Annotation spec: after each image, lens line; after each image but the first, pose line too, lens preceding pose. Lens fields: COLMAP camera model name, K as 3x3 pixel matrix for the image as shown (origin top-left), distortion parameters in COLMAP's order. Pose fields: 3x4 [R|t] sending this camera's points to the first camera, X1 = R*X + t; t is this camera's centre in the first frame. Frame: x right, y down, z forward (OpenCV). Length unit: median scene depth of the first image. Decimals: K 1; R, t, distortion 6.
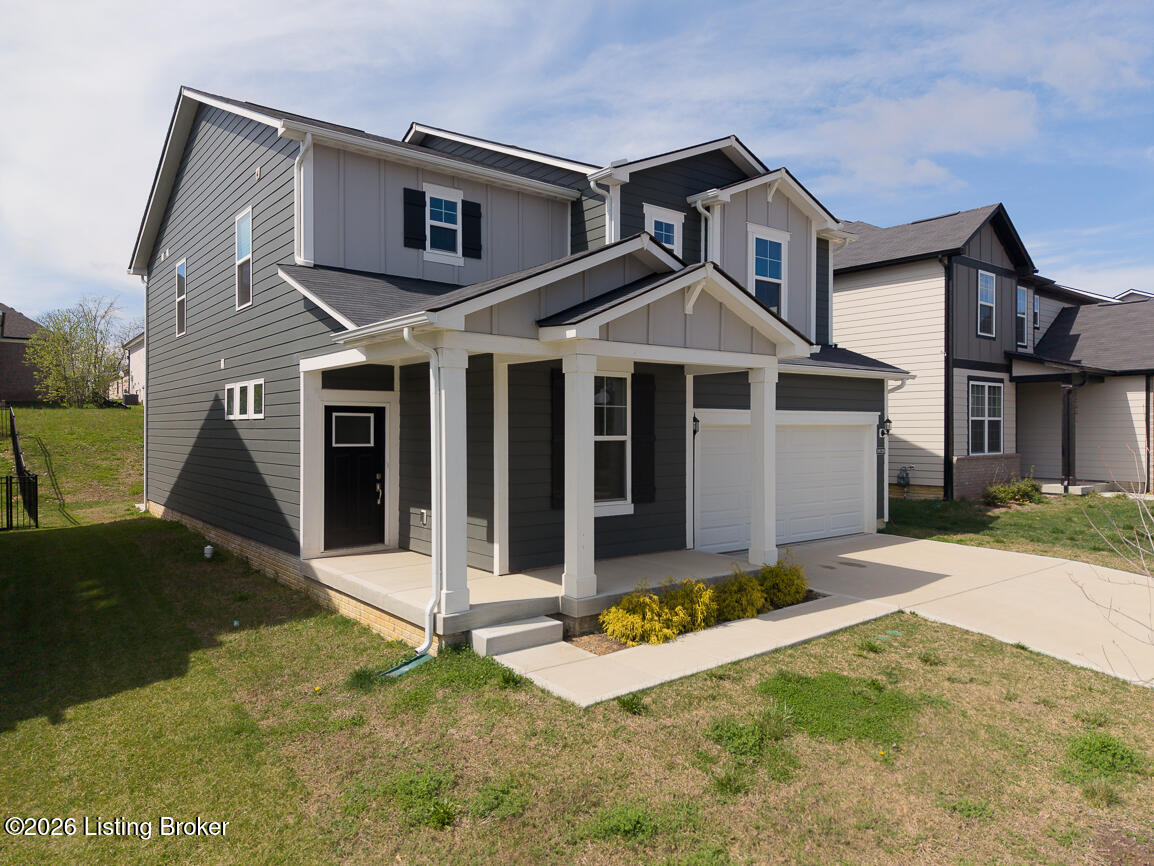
lens RADIAL K [[770.1, 0, 577.3], [0, 770.1, 433.2], [0, 0, 1]] dist [0.009380, 0.000568]
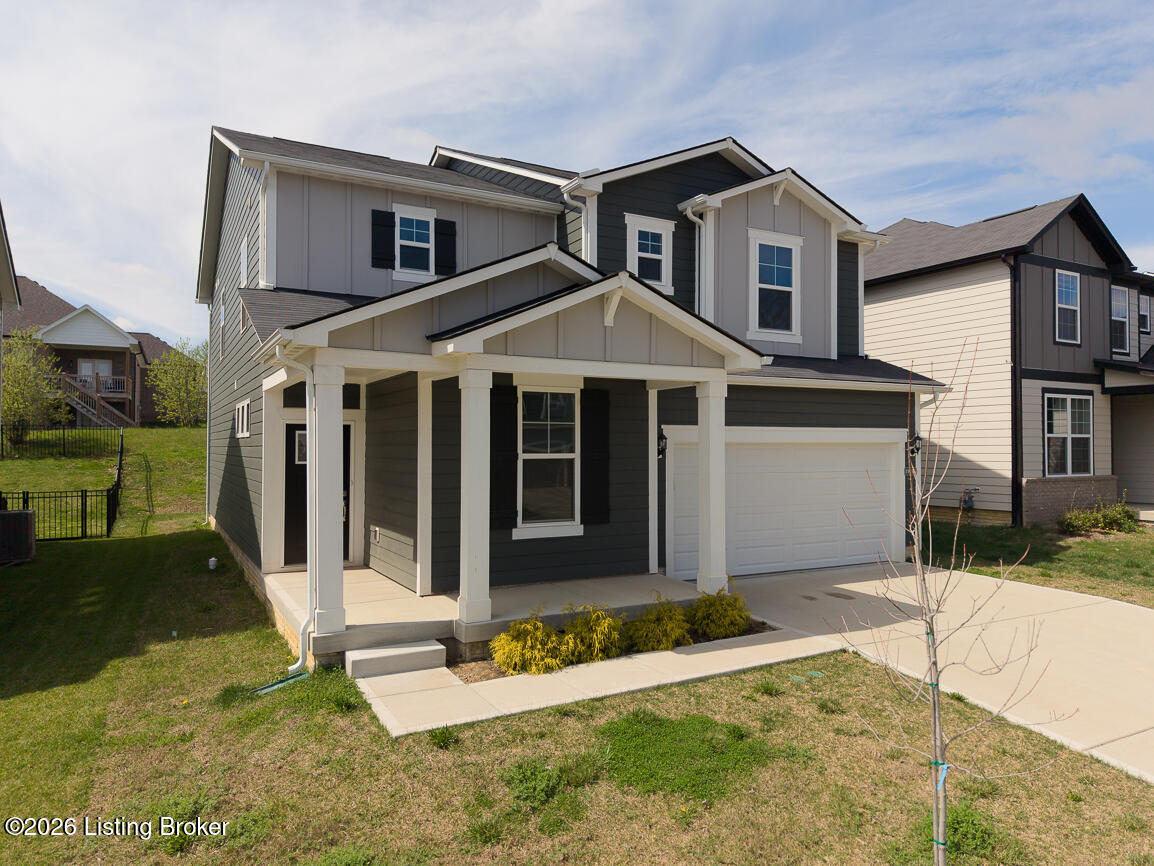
lens RADIAL K [[775.5, 0, 579.4], [0, 775.5, 436.0], [0, 0, 1]] dist [0.009071, -0.003690]
pose [[0.985888, -0.001968, -0.167392, 0.204983], [-0.001417, 0.999797, -0.020099, 0.000266], [0.167398, 0.020053, 0.985685, 0.041603]]
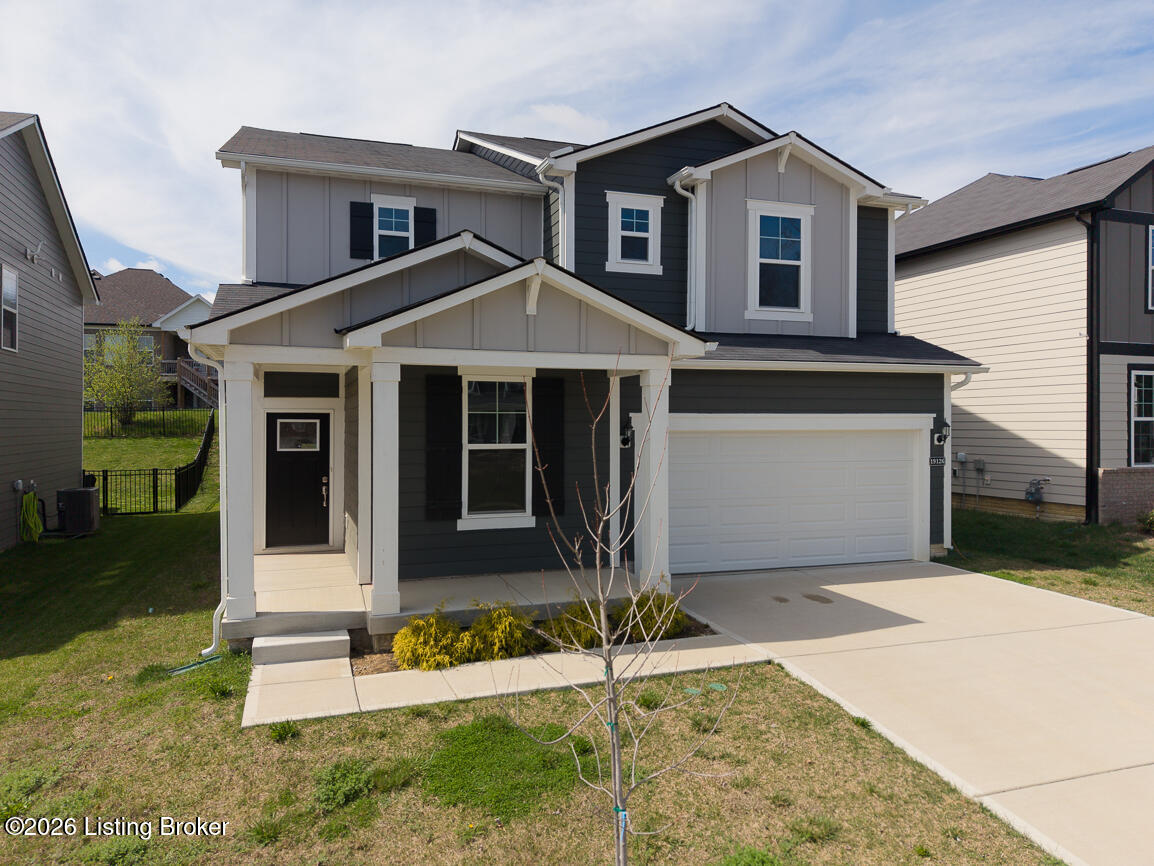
lens RADIAL K [[786.0, 0, 553.6], [0, 786.0, 425.8], [0, 0, 1]] dist [0.007980, -0.001620]
pose [[0.939472, 0.001947, -0.342619, 0.375210], [-0.002666, 0.999995, -0.001629, -0.015348], [0.342614, 0.002444, 0.939473, 0.097877]]
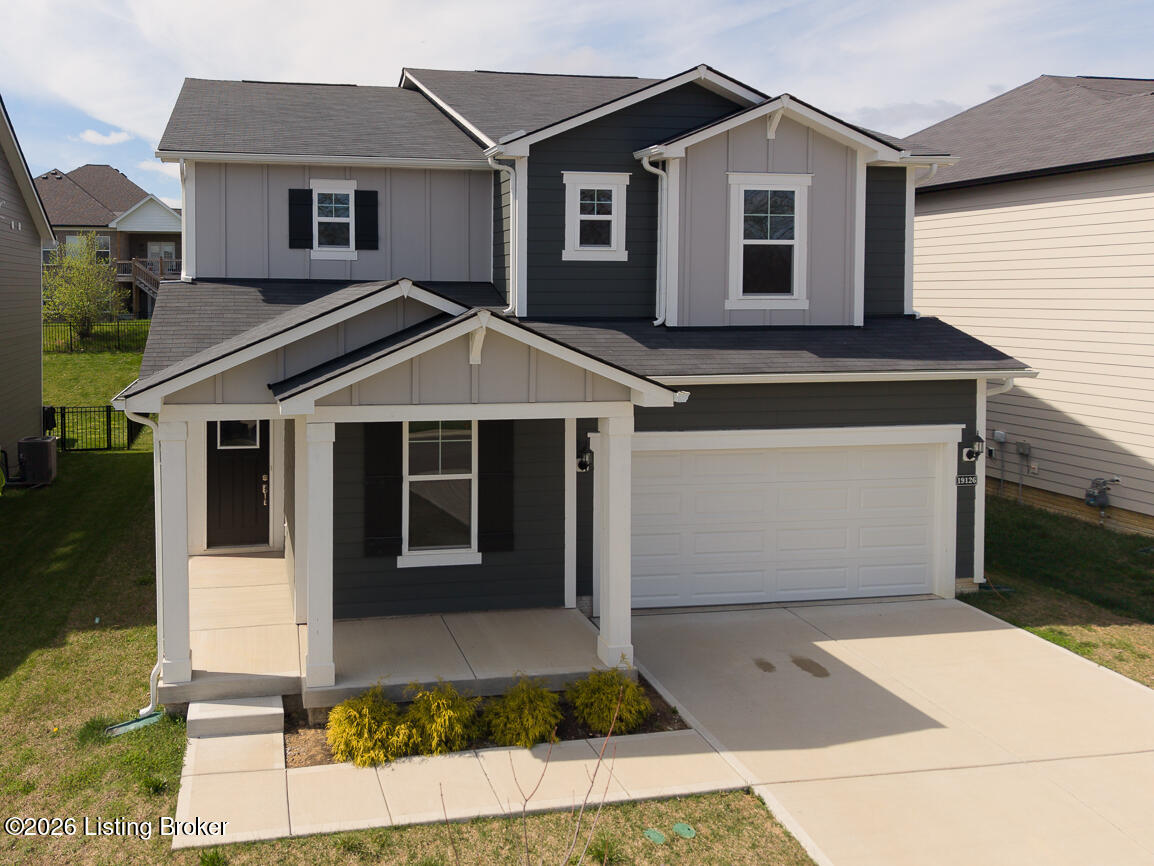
lens RADIAL K [[831.1, 0, 361.9], [0, 831.1, 306.7], [0, 0, 1]] dist [0.003106, -0.000486]
pose [[0.864737, 0.012686, -0.502065, 0.376260], [-0.005736, 0.999865, 0.015385, -0.175898], [0.502193, -0.010424, 0.864693, 0.115587]]
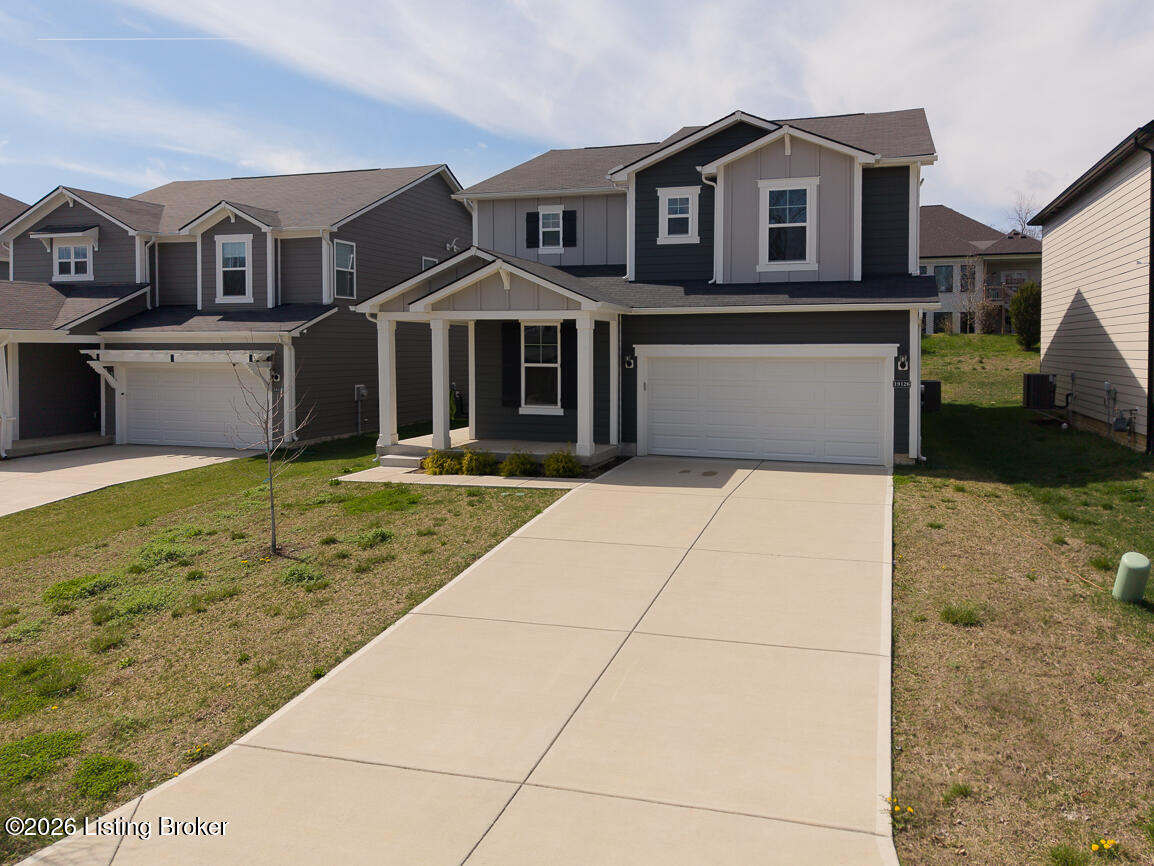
lens RADIAL K [[805.9, 0, 667.9], [0, 805.9, 372.3], [0, 0, 1]] dist [0.007079, 0.000832]
pose [[0.586065, 0.028117, -0.809776, 1.315034], [-0.006845, 0.999534, 0.029751, -0.024681], [0.810235, -0.011893, 0.585985, 0.211299]]
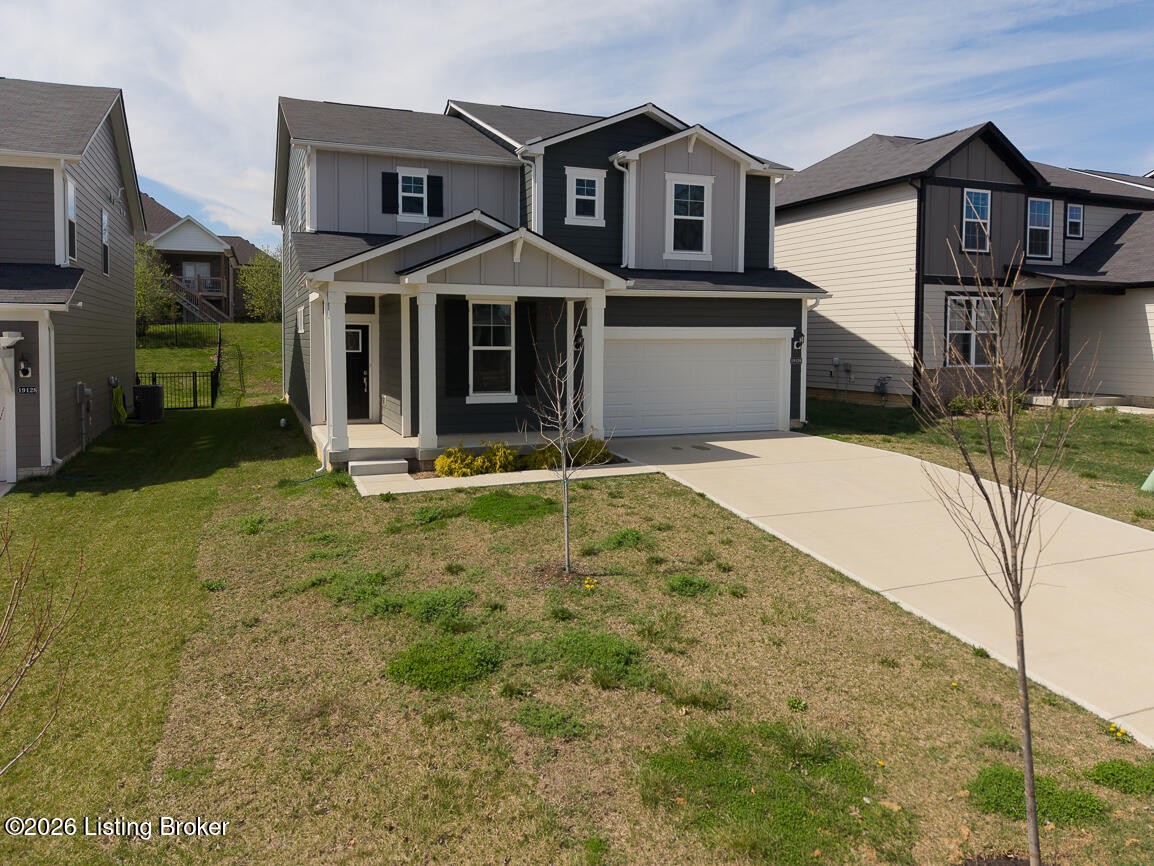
lens RADIAL K [[789.4, 0, 554.5], [0, 789.4, 383.6], [0, 0, 1]] dist [0.009118, 0.000405]
pose [[0.955472, 0.019738, -0.294421, 0.500308], [-0.004826, 0.998672, 0.051291, -0.001780], [0.295042, -0.047586, 0.954298, -0.312932]]
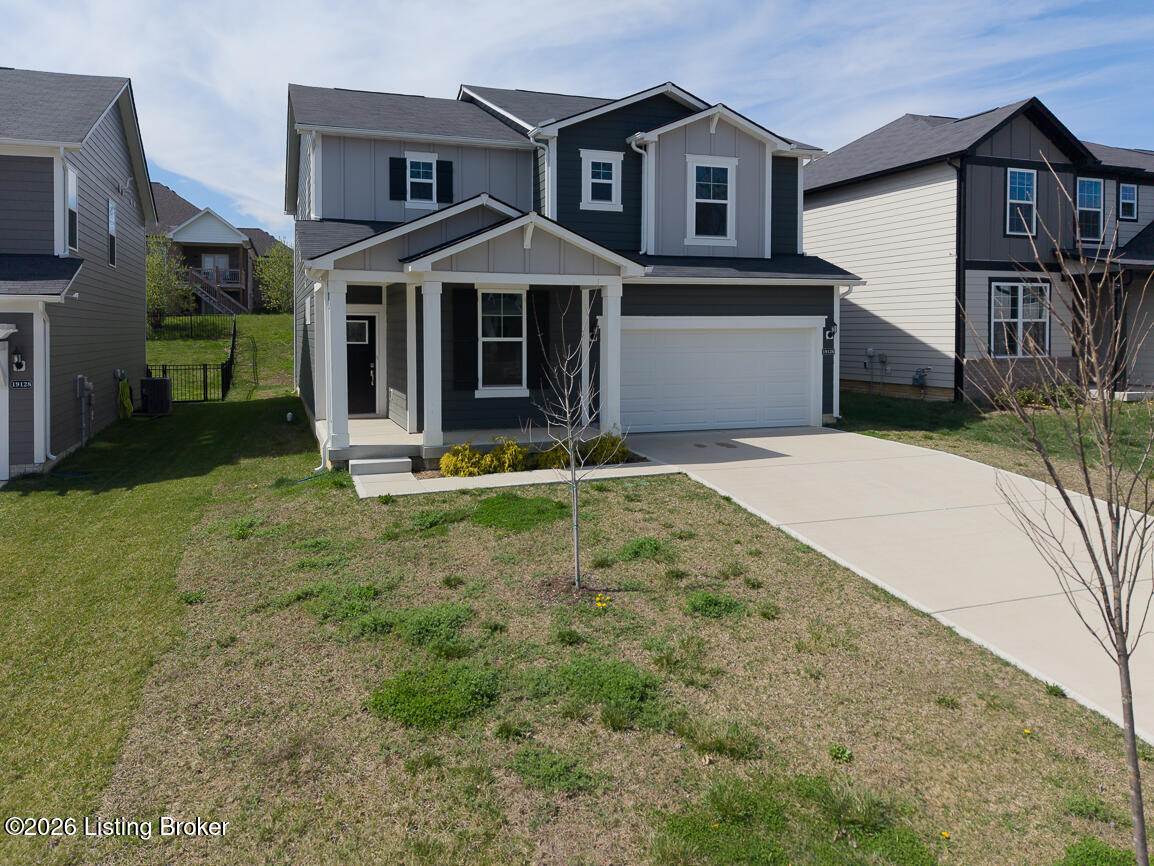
lens RADIAL K [[798.2, 0, 542.2], [0, 798.2, 350.4], [0, 0, 1]] dist [0.009352, 0.000118]
pose [[0.941877, 0.008487, -0.335850, 0.494735], [-0.001601, 0.999783, 0.020777, -0.001427], [0.335953, -0.019032, 0.941686, -0.253835]]
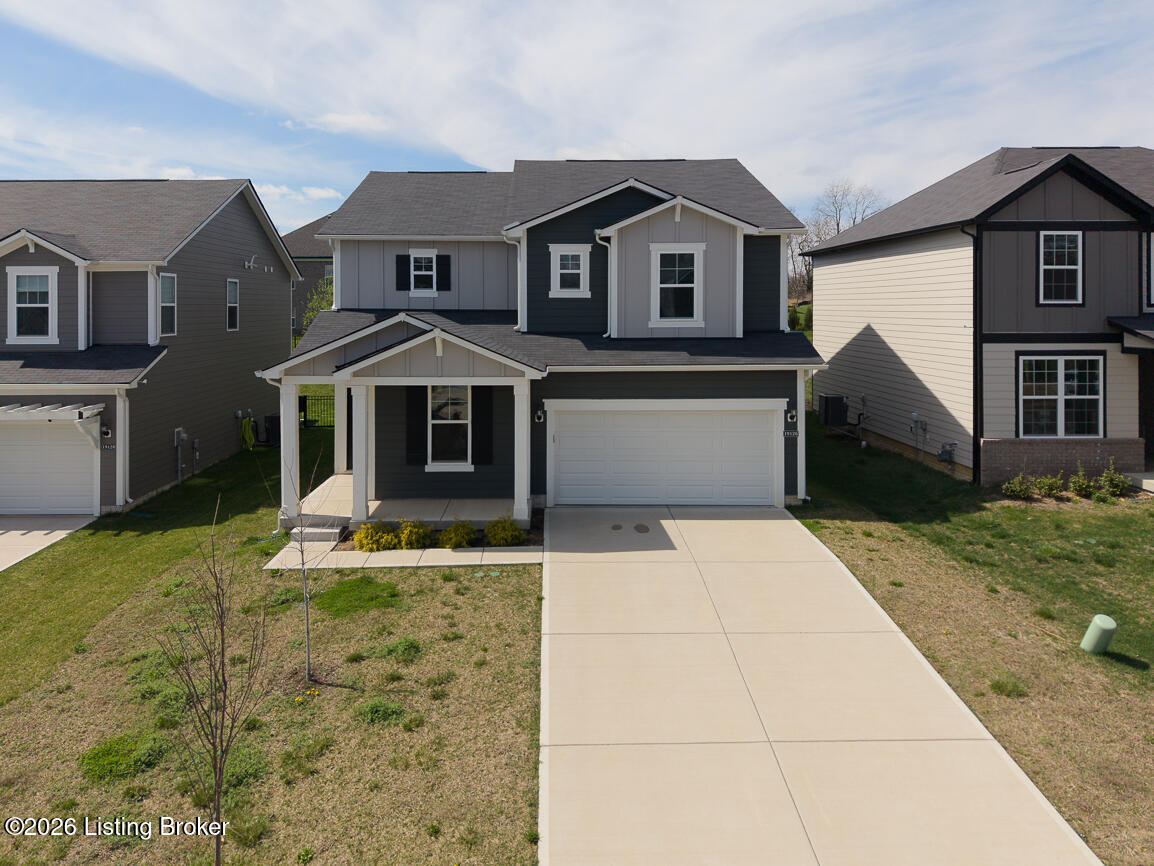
lens RADIAL K [[809.8, 0, 556.7], [0, 809.8, 312.4], [0, 0, 1]] dist [0.013910, -0.004966]
pose [[0.789713, 0.004391, -0.613461, 1.058282], [-0.002727, 0.999990, 0.003646, -0.193340], [0.613470, -0.001206, 0.789717, -0.149930]]
